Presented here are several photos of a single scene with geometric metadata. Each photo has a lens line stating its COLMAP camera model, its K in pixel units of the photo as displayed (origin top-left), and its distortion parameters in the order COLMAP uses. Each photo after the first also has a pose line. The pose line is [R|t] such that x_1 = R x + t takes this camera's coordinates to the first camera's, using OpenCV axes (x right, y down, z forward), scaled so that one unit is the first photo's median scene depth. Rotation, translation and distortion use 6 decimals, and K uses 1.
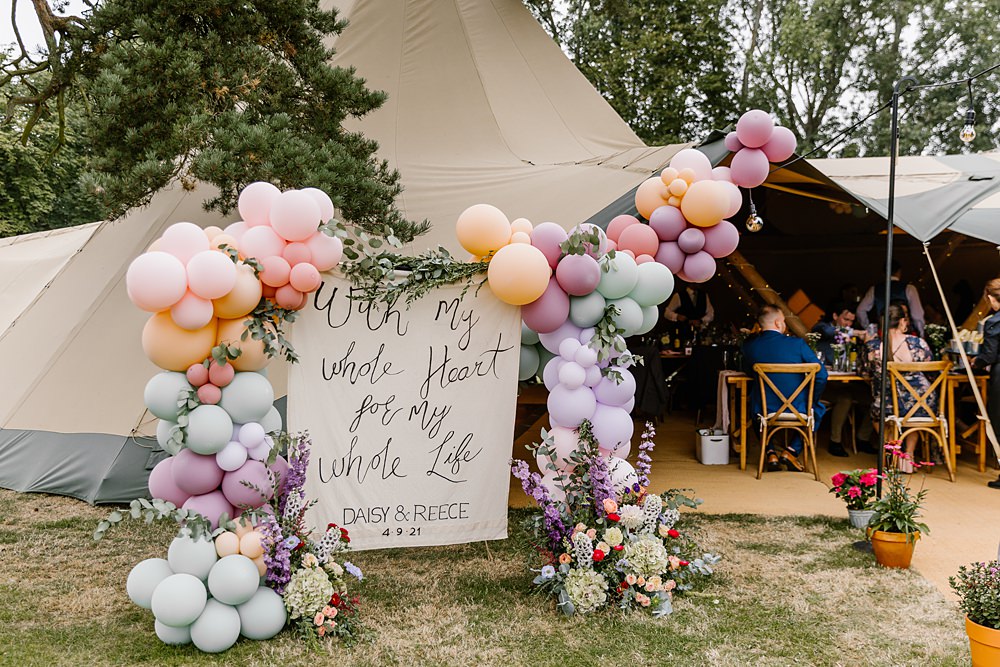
lens RADIAL K [[873.8, 0, 476.7], [0, 873.8, 335.1], [0, 0, 1]] dist [-0.002296, 0.001060]
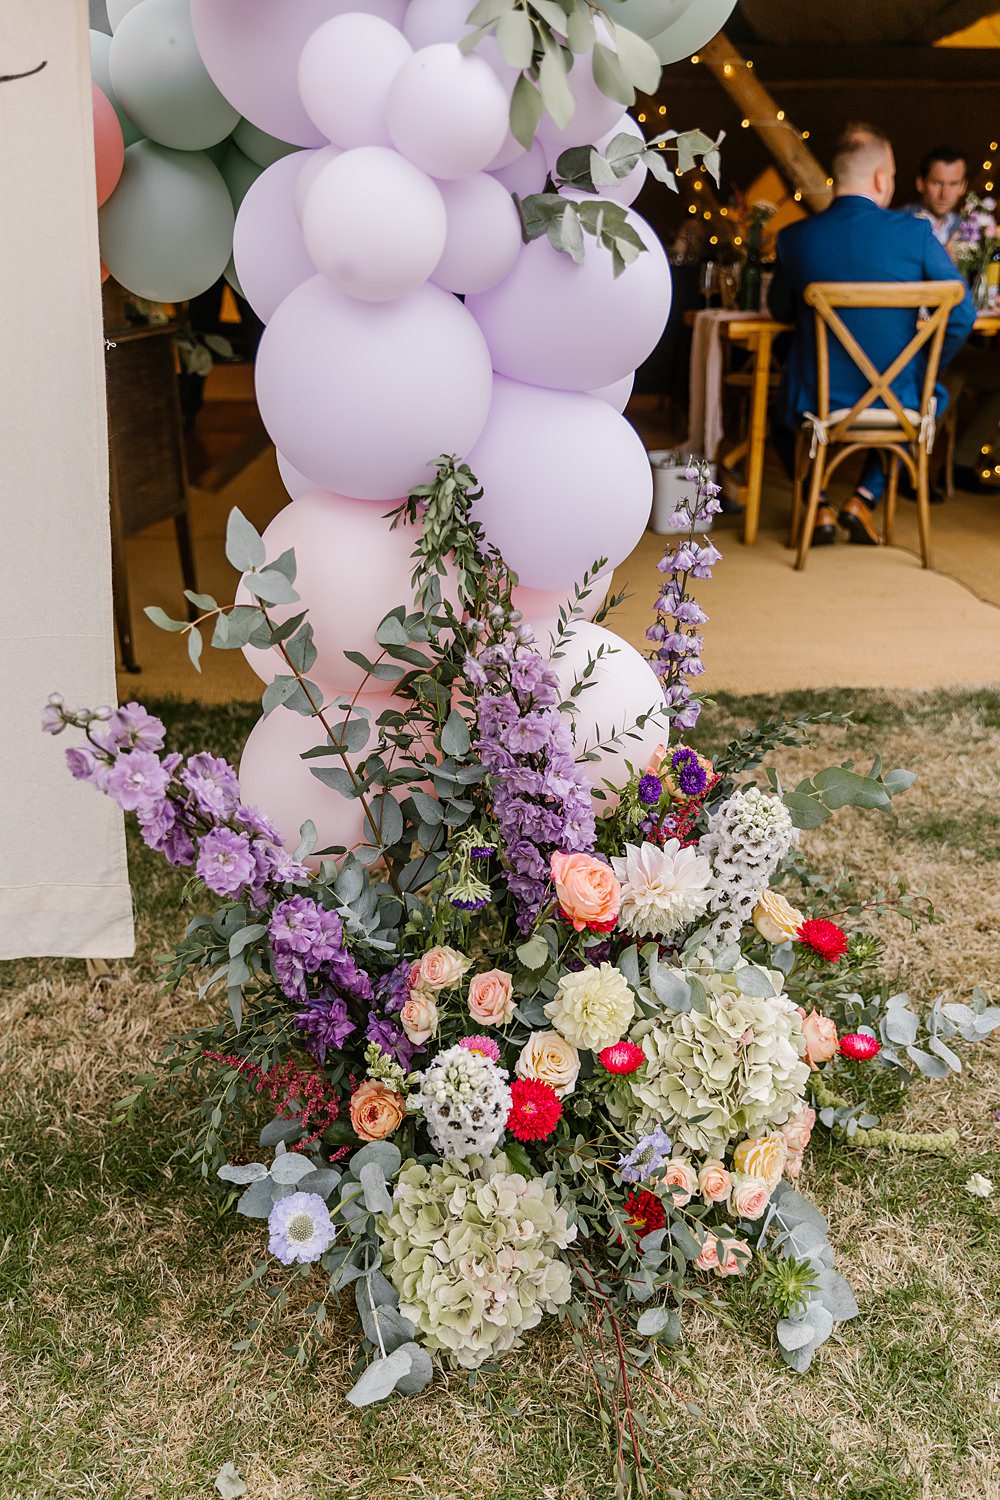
lens RADIAL K [[1316.9, 0, 503.2], [0, 1316.9, 748.4], [0, 0, 1]] dist [-0.013721, -0.004636]
pose [[0.975350, -0.076147, 0.207107, 0.070914], [0.003968, 0.944473, 0.328566, 0.061301], [-0.220626, -0.319645, 0.921494, 0.716717]]
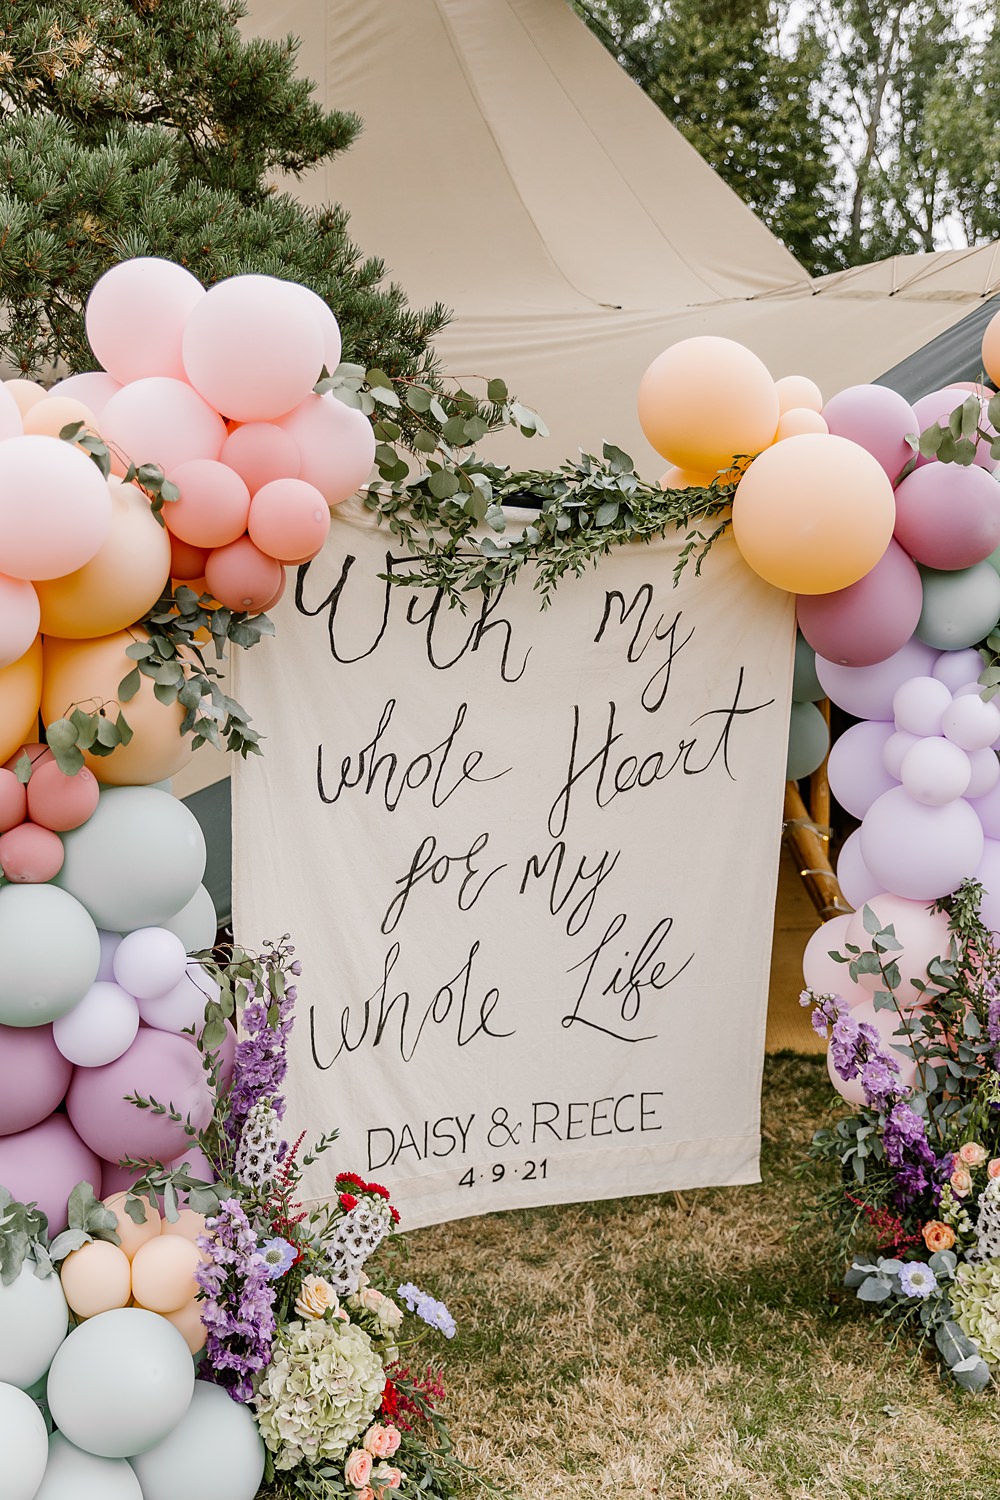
lens RADIAL K [[1544.6, 0, 501.3], [0, 1544.6, 718.2], [0, 0, 1]] dist [0.001286, 0.008214]
pose [[0.996631, -0.018434, 0.079922, -0.147546], [0.016087, 0.999423, 0.029911, -0.002111], [-0.080427, -0.028525, 0.996352, 0.325795]]
